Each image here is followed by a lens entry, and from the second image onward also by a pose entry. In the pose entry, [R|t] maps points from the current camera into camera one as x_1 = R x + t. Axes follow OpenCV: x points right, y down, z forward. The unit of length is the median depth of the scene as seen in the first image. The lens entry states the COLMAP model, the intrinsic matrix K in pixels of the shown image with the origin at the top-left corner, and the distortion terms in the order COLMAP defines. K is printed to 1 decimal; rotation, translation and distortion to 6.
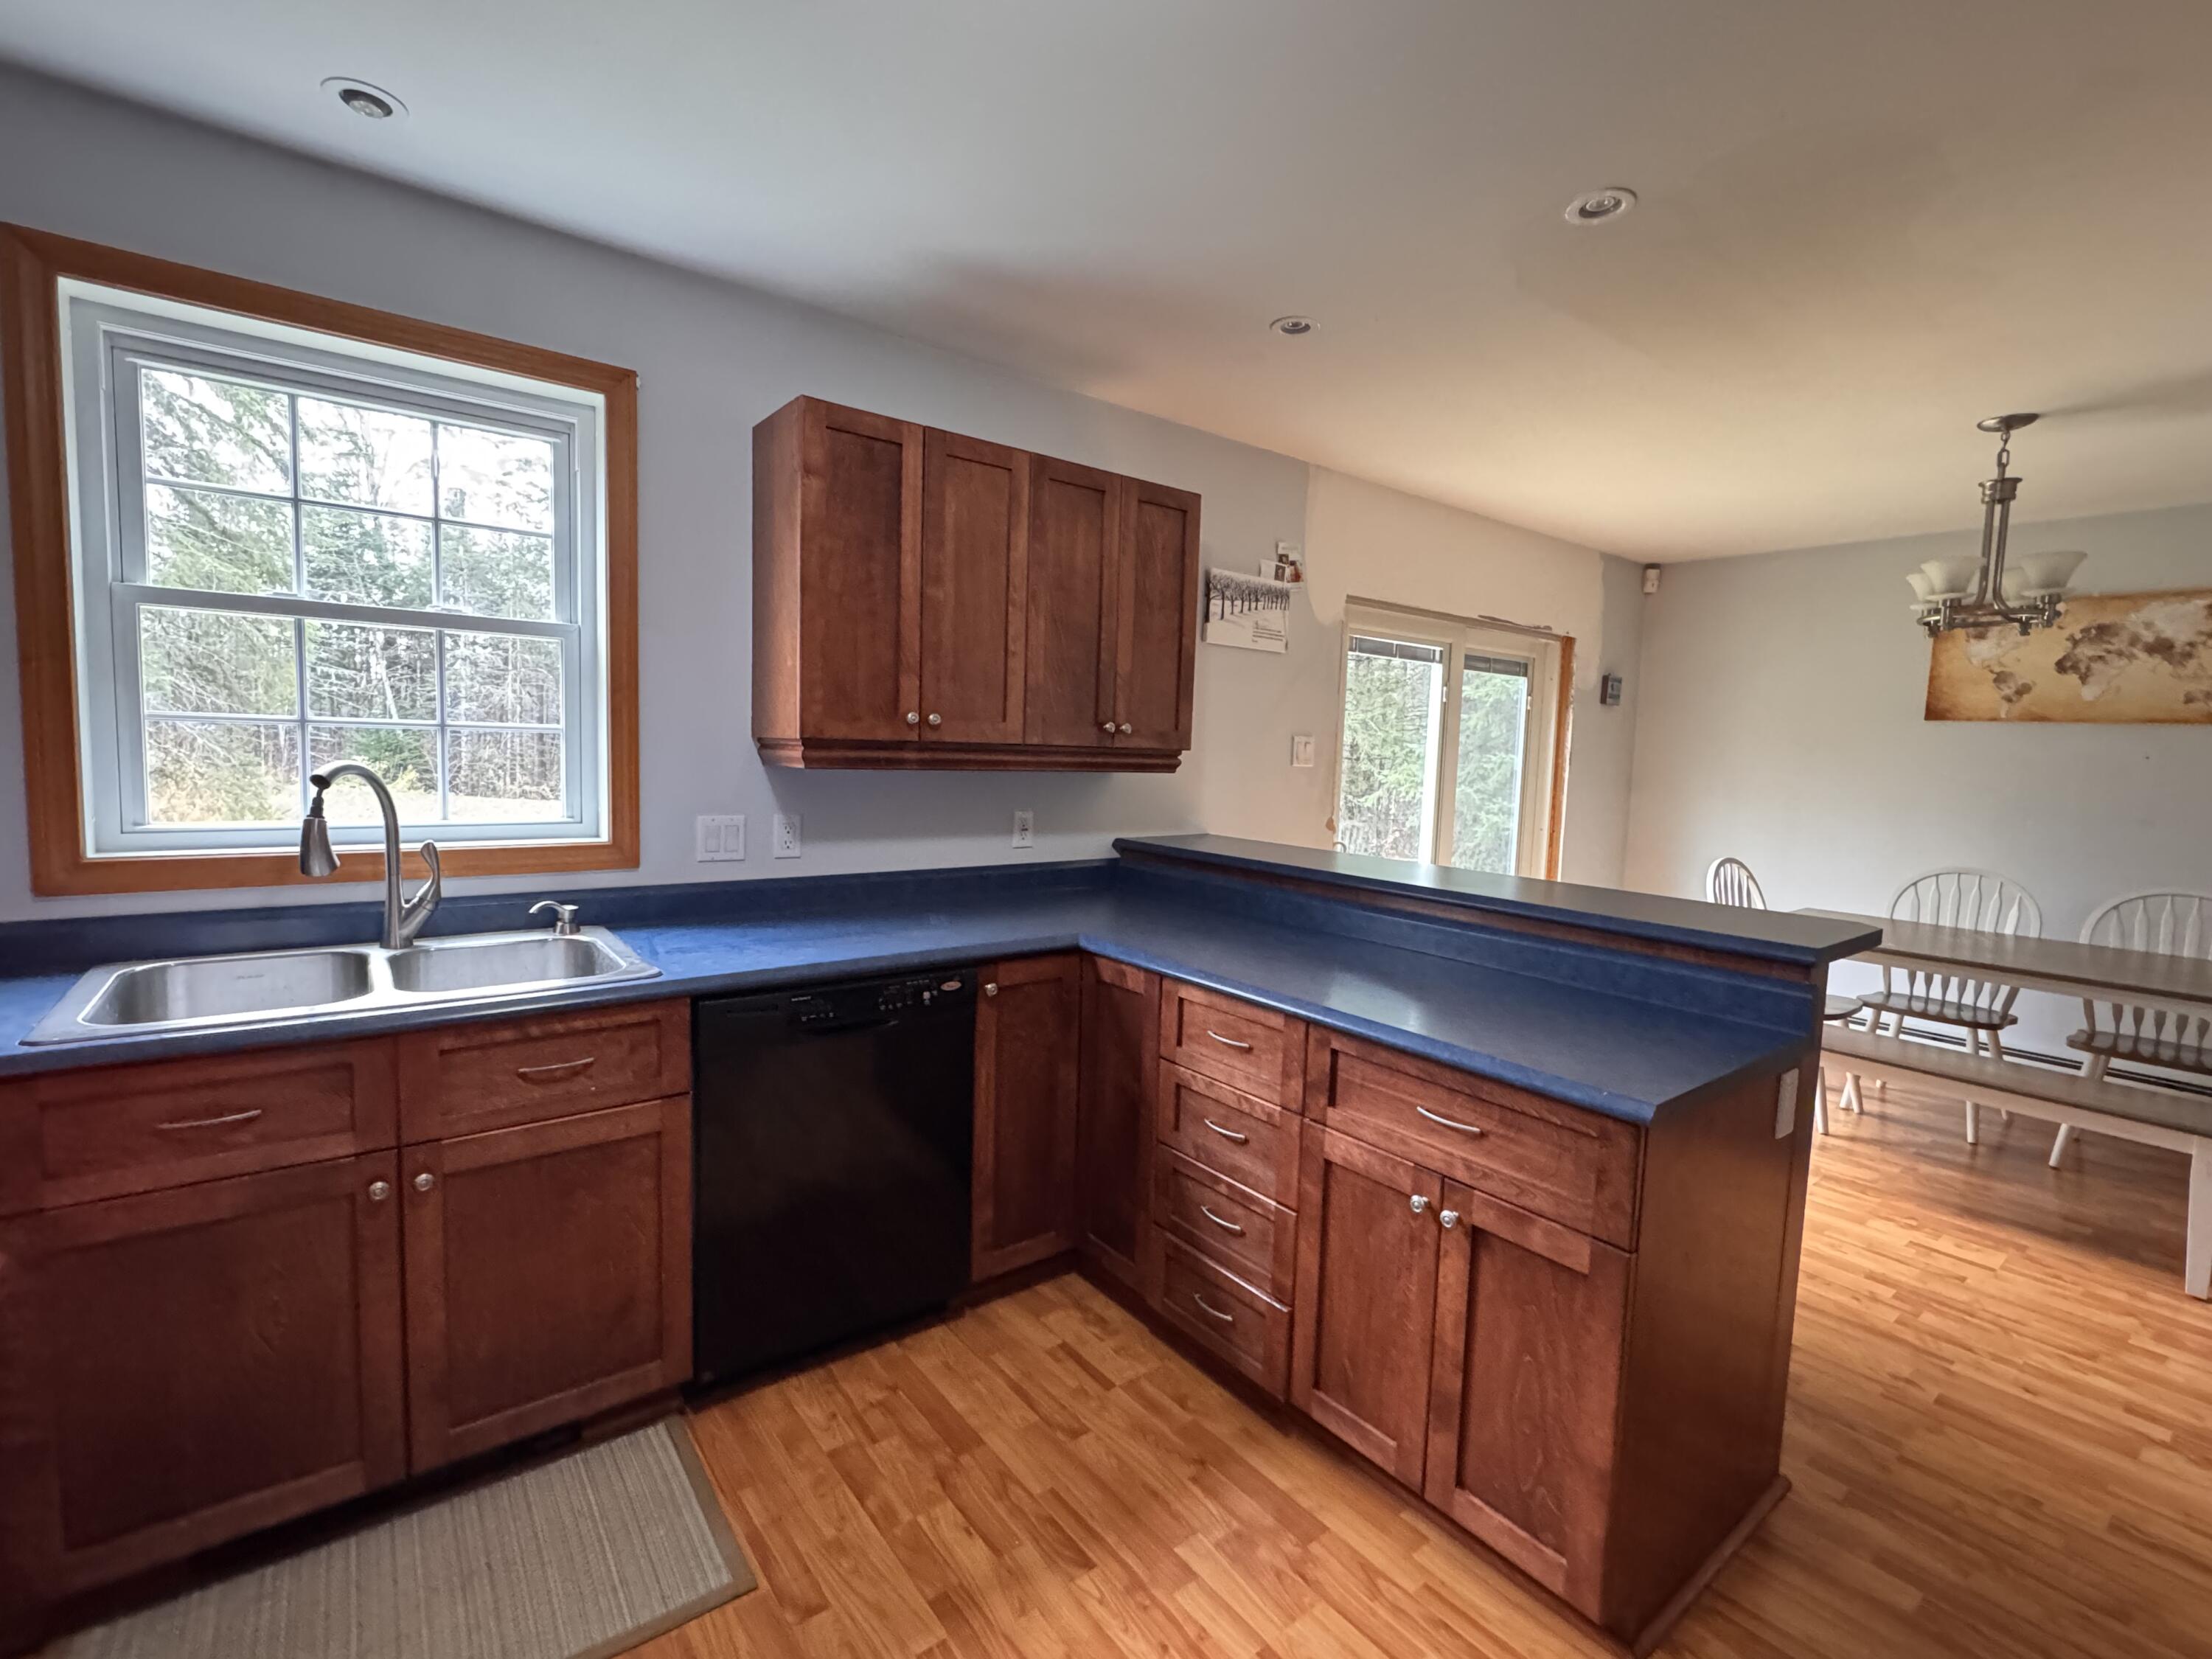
lens RADIAL K [[991.5, 0, 1106.0], [0, 991.5, 829.5], [0, 0, 1]] dist [-0.001634, -0.000092]
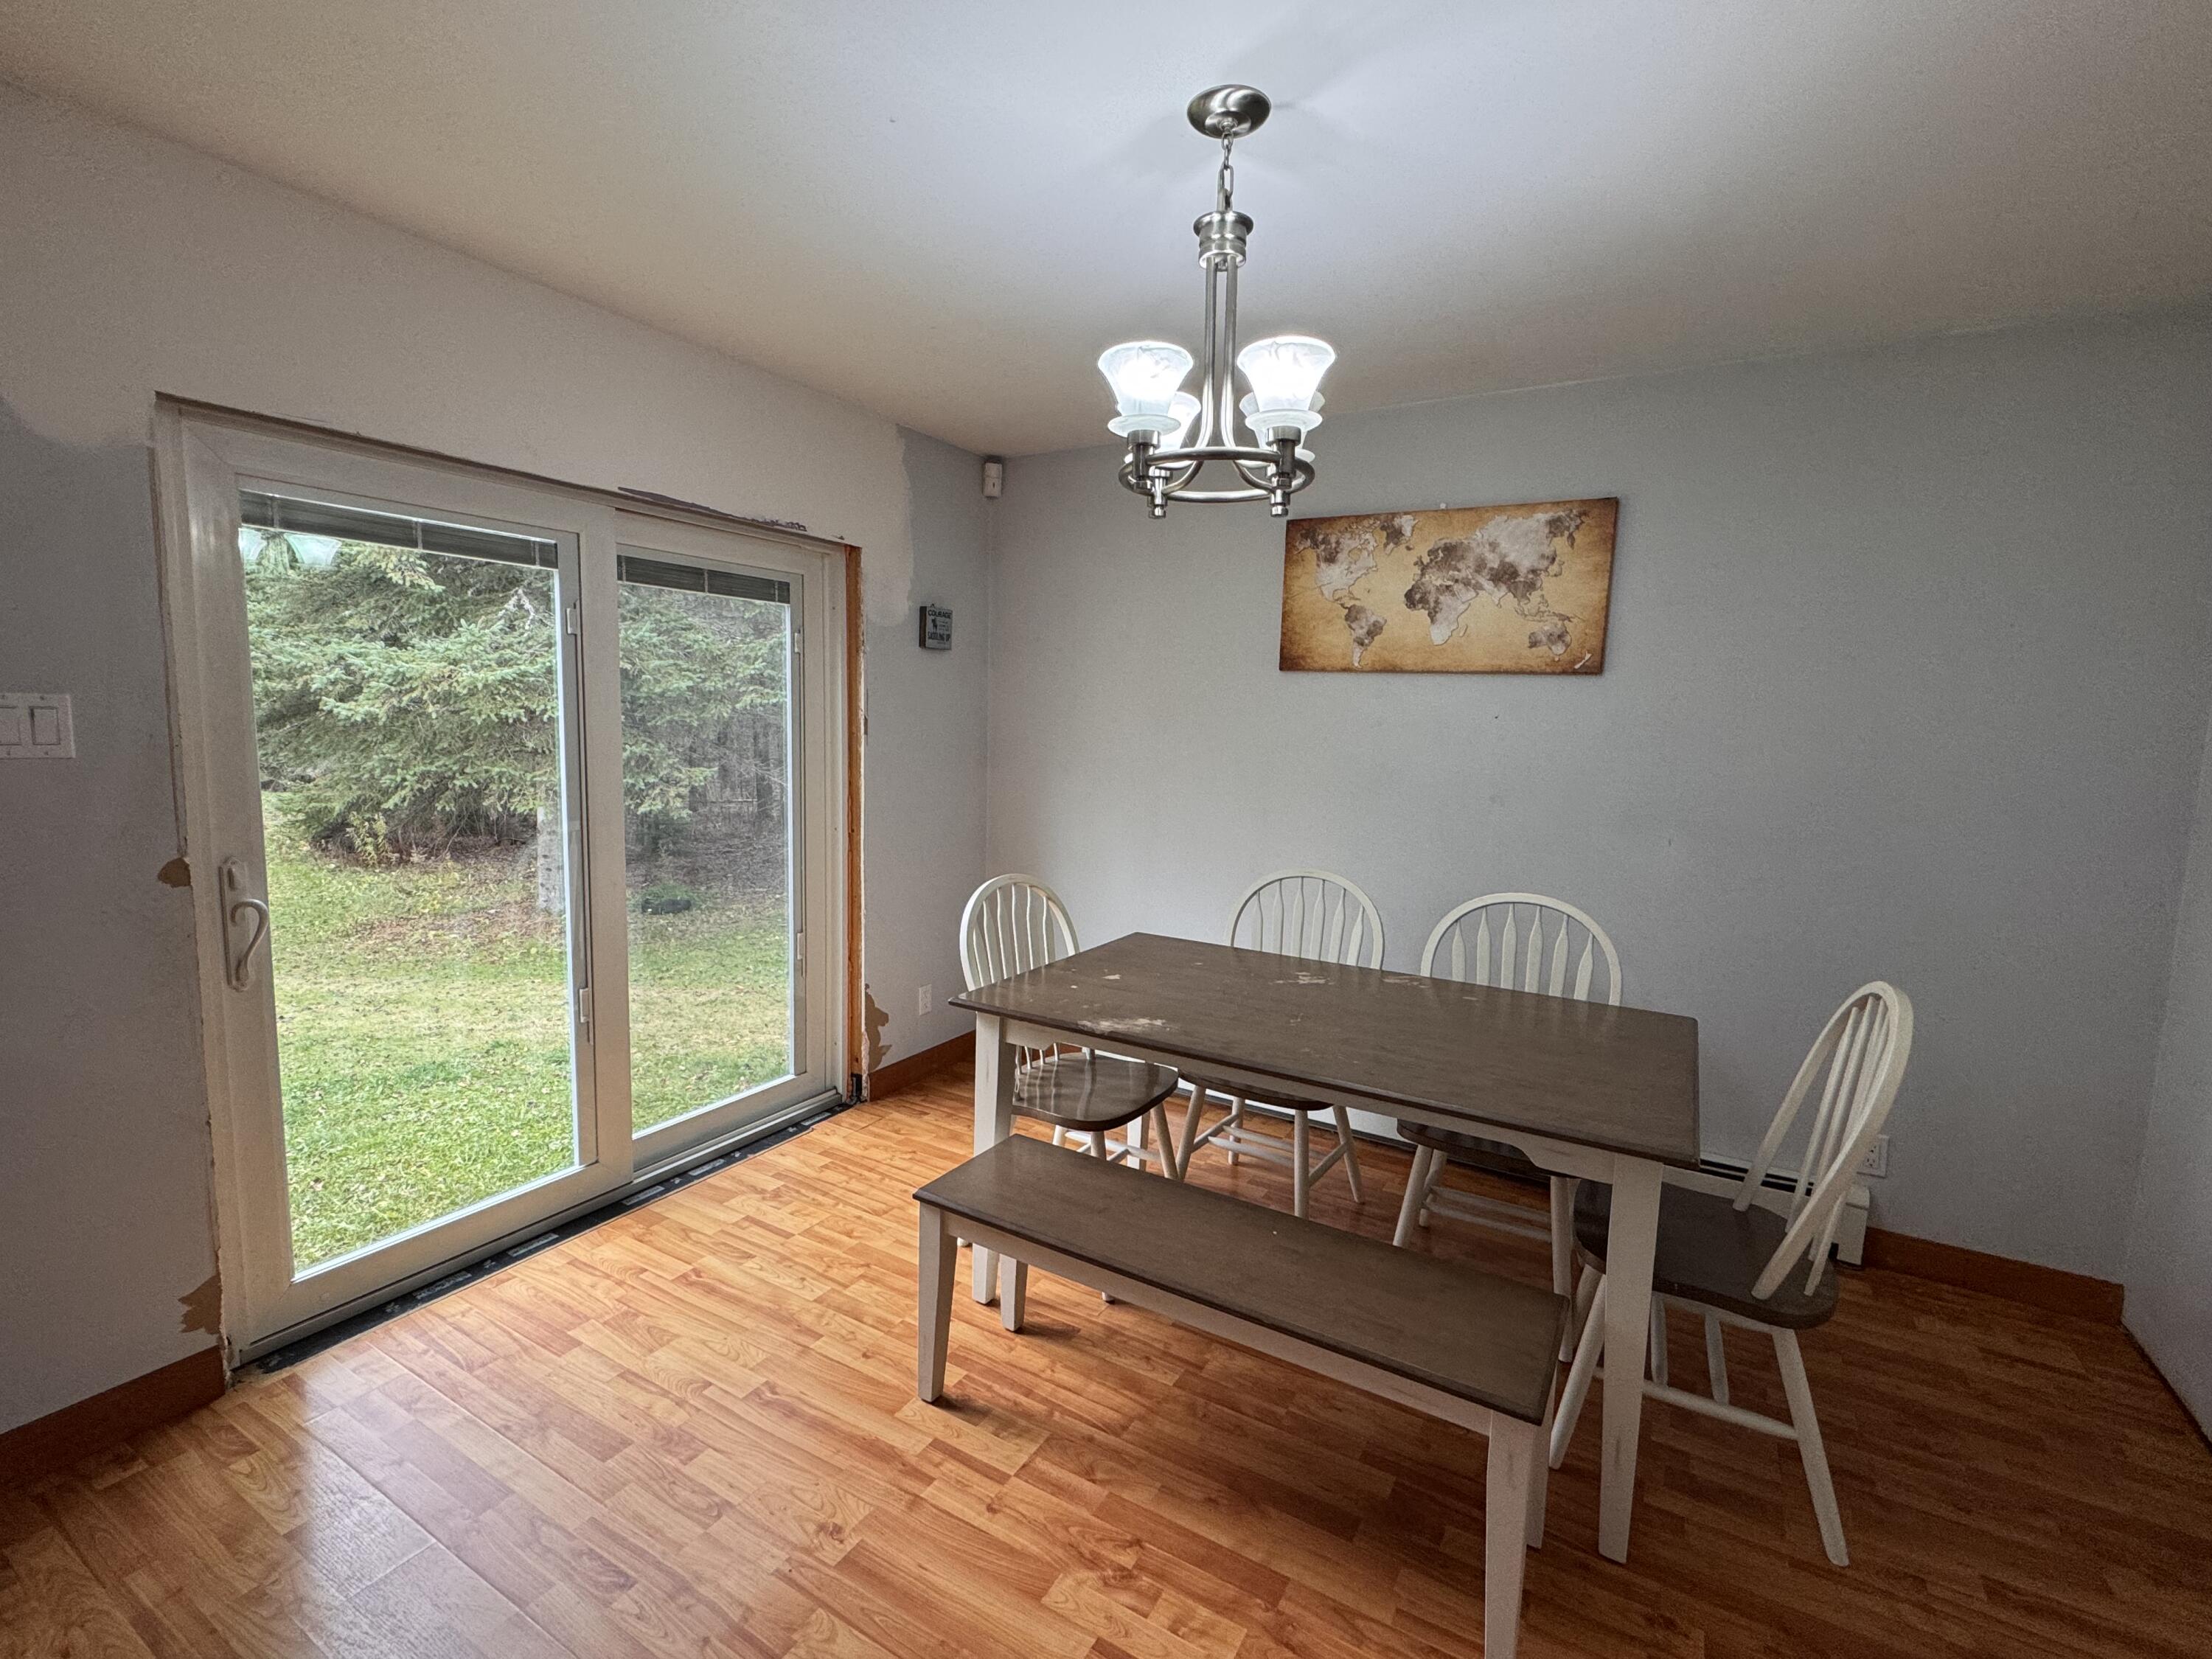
lens RADIAL K [[993.8, 0, 1106.0], [0, 993.8, 829.5], [0, 0, 1]] dist [-0.027861, -0.000001]
pose [[0.930627, -0.049576, 0.362595, 0.465613], [0.036176, 0.998391, 0.043657, -0.029822], [-0.364176, -0.027511, 0.930924, 0.374351]]
